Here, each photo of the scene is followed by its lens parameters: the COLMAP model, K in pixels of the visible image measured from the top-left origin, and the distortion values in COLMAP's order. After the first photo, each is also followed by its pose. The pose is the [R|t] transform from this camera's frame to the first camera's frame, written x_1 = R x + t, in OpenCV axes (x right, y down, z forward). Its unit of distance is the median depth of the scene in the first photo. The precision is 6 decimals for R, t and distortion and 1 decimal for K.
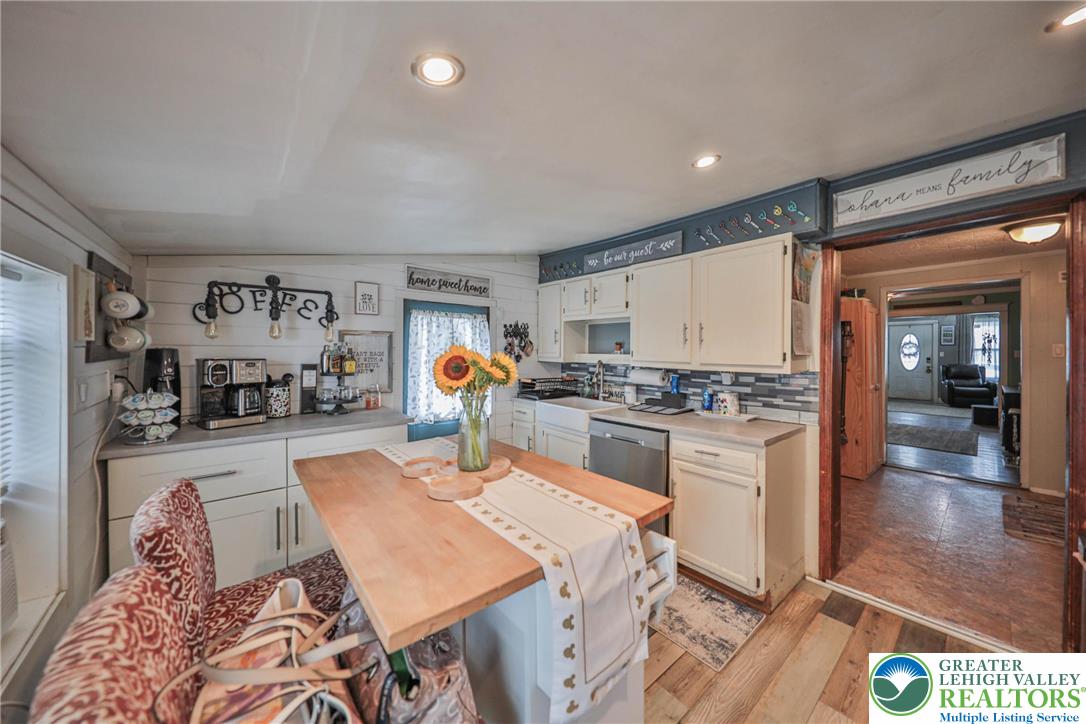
lens RADIAL K [[377.8, 0, 544.2], [0, 377.8, 356.1], [0, 0, 1]] dist [0.001245, -0.000094]
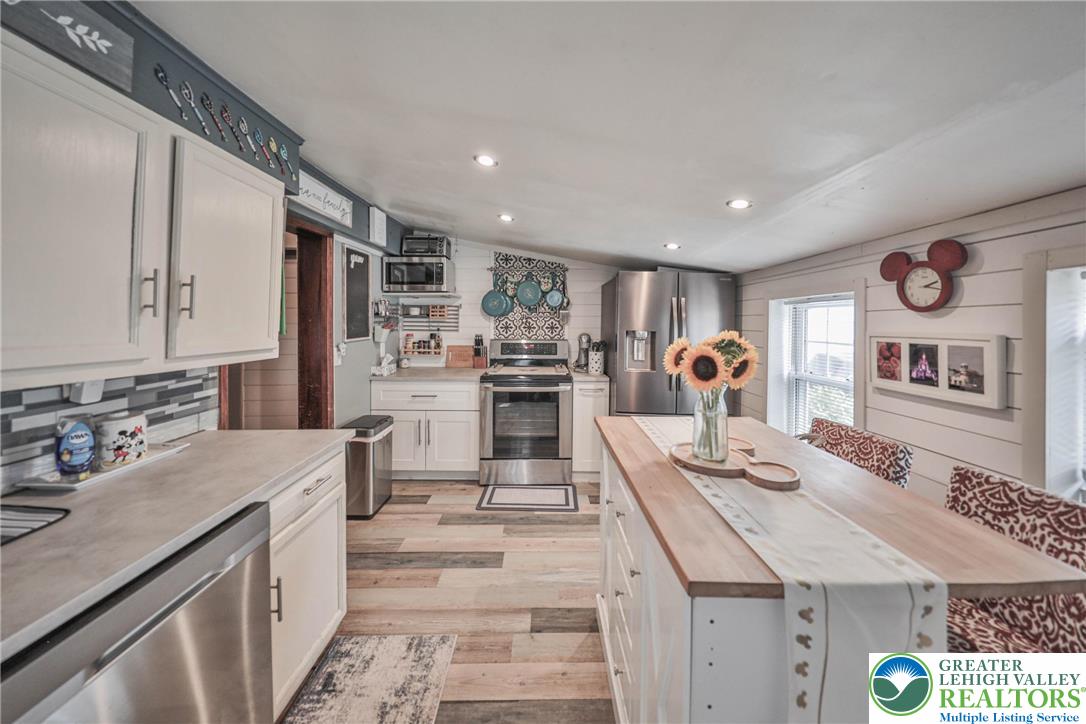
lens RADIAL K [[375.7, 0, 541.9], [0, 375.7, 320.7], [0, 0, 1]] dist [0.000056, -0.000038]
pose [[-0.769239, -0.006583, 0.638927, -0.234199], [-0.003773, 0.999976, 0.005761, -0.029957], [-0.638950, 0.002021, -0.769246, 1.006637]]
